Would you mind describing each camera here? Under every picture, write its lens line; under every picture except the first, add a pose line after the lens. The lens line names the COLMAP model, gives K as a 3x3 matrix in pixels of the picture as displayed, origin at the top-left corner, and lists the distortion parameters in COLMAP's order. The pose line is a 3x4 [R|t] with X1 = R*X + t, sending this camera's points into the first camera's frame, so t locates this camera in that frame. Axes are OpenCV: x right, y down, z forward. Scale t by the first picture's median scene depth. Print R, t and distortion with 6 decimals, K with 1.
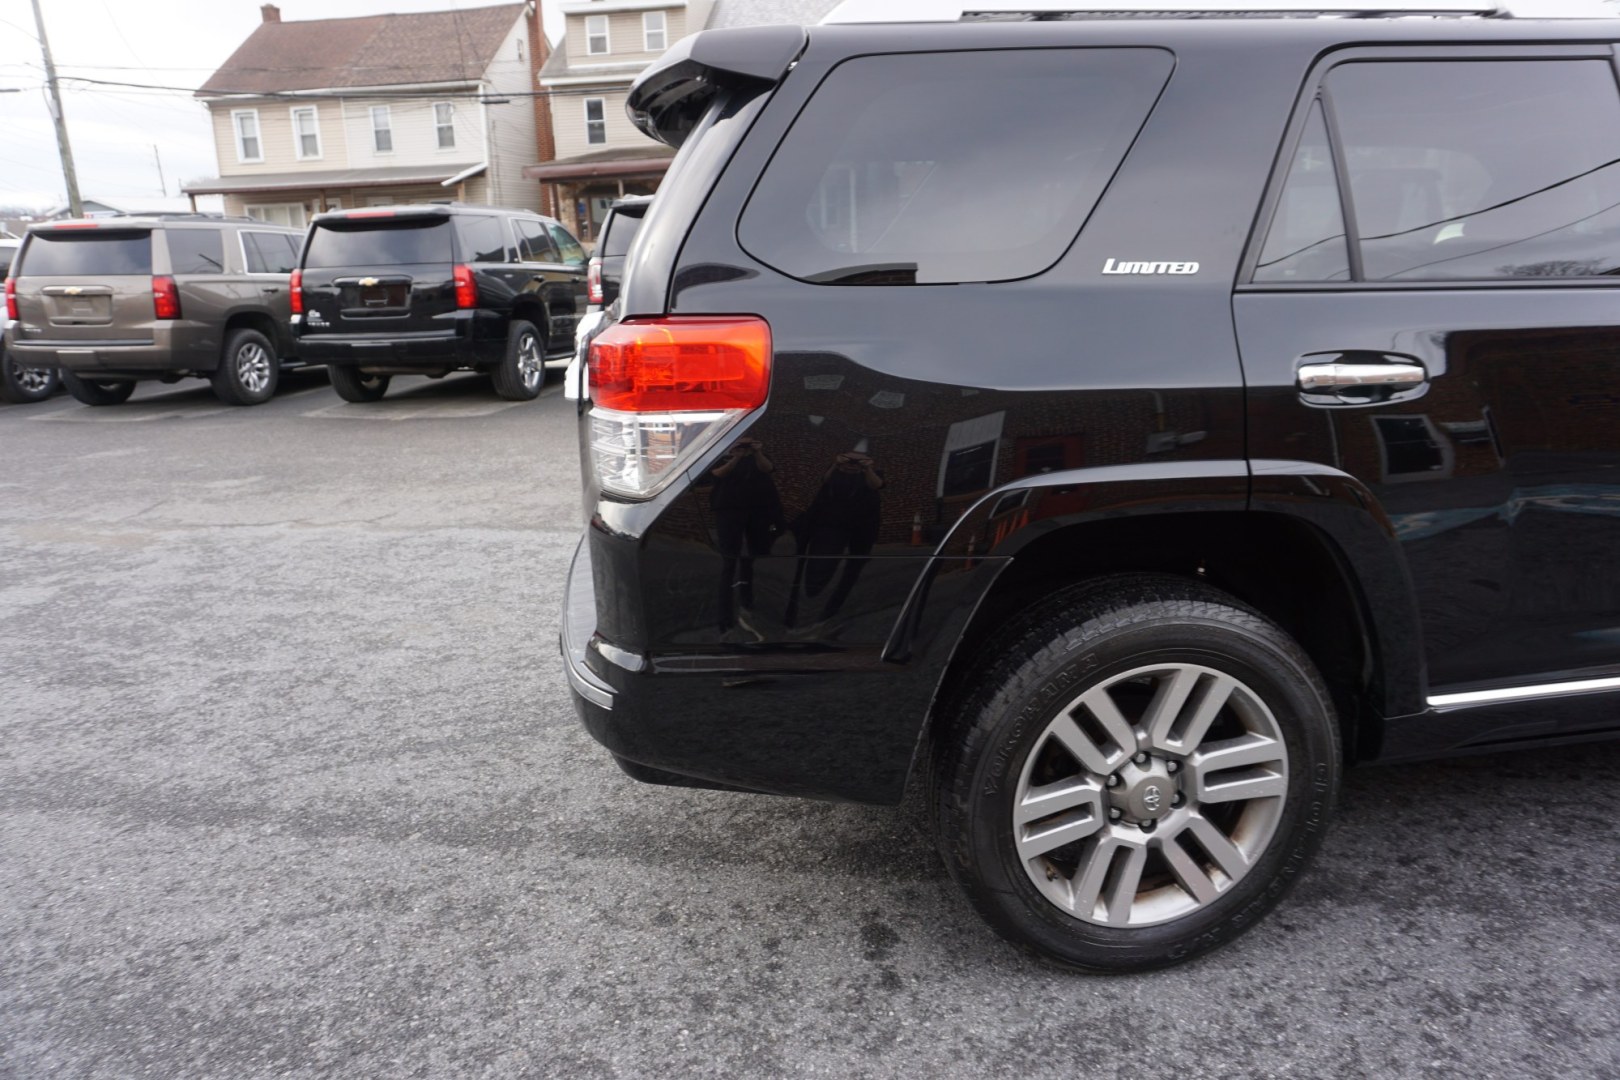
lens RADIAL K [[1085.3, 0, 805.1], [0, 1085.3, 528.1], [0, 0, 1]] dist [-0.045173, 0.036051]
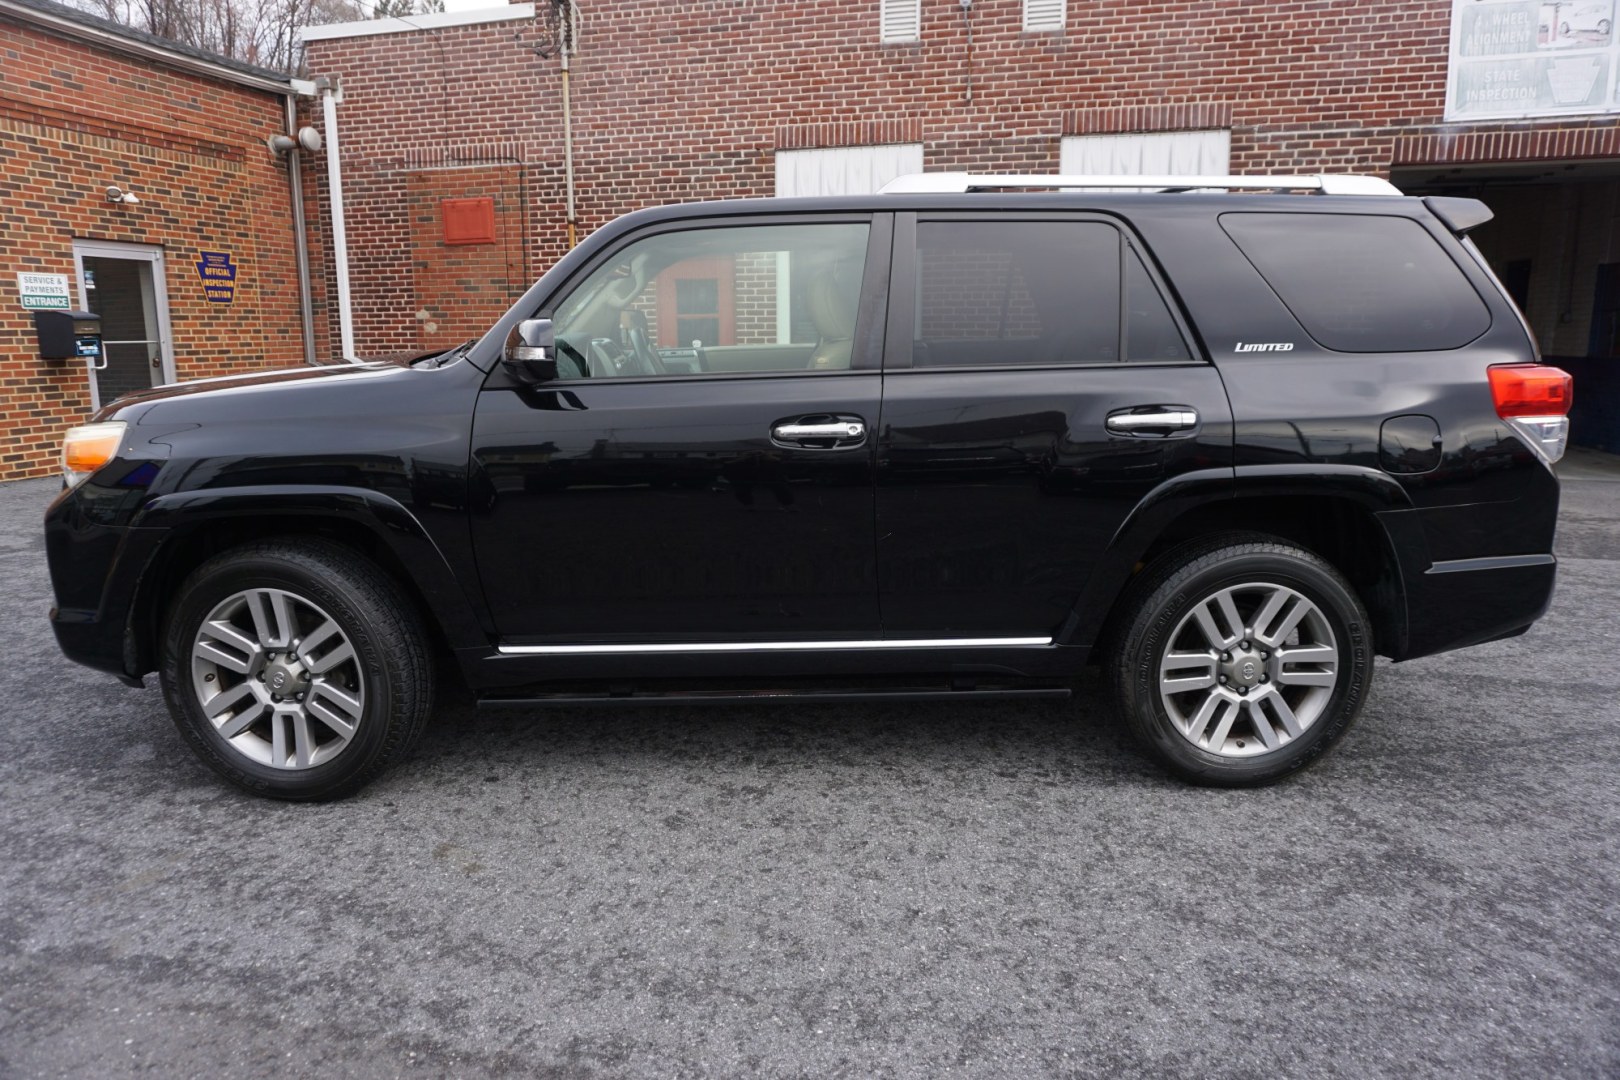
lens RADIAL K [[1085.3, 0, 806.4], [0, 1085.3, 532.0], [0, 0, 1]] dist [-0.045173, 0.036051]
pose [[-0.994349, 0.020311, 0.104195, 0.609601], [0.064107, 0.897230, 0.436884, -0.806803], [-0.084614, 0.441095, -0.893463, 2.951594]]
